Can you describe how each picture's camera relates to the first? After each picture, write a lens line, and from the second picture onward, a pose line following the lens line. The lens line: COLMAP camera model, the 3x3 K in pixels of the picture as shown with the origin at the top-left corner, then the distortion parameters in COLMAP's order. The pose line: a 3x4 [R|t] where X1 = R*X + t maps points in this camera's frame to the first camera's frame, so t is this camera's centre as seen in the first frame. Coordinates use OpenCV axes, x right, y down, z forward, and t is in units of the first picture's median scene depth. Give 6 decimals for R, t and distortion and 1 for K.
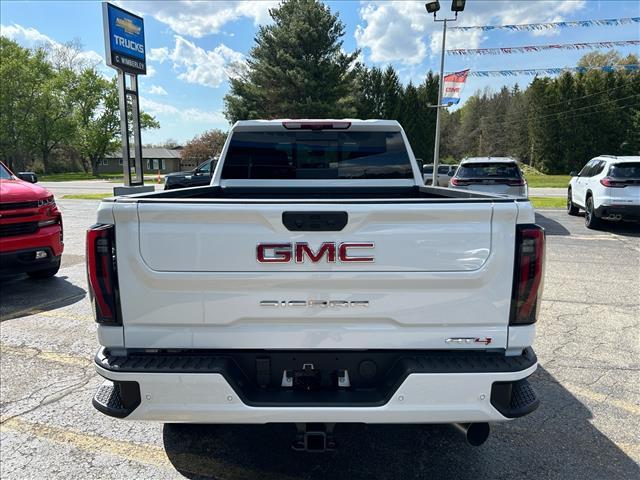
lens RADIAL K [[477.9, 0, 315.4], [0, 477.9, 248.5], [0, 0, 1]] dist [0.049769, -0.055368]
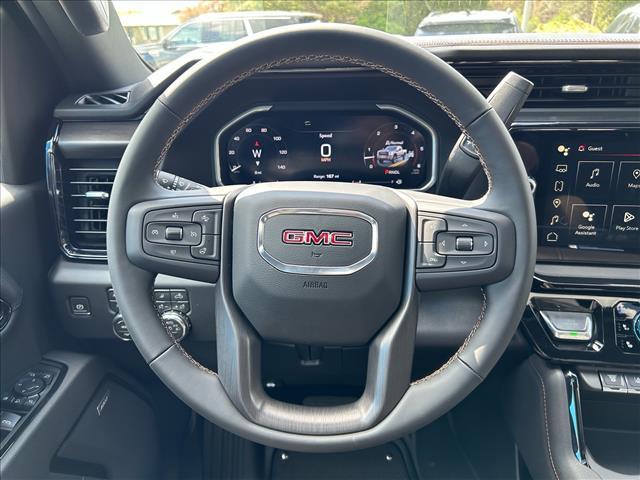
lens RADIAL K [[477.9, 0, 315.4], [0, 477.9, 248.5], [0, 0, 1]] dist [0.049769, -0.055368]
pose [[0.999044, -0.003857, -0.043547, -0.013152], [0.014616, 0.968249, 0.249560, -0.043394], [0.041202, -0.249958, 0.967380, 0.261232]]
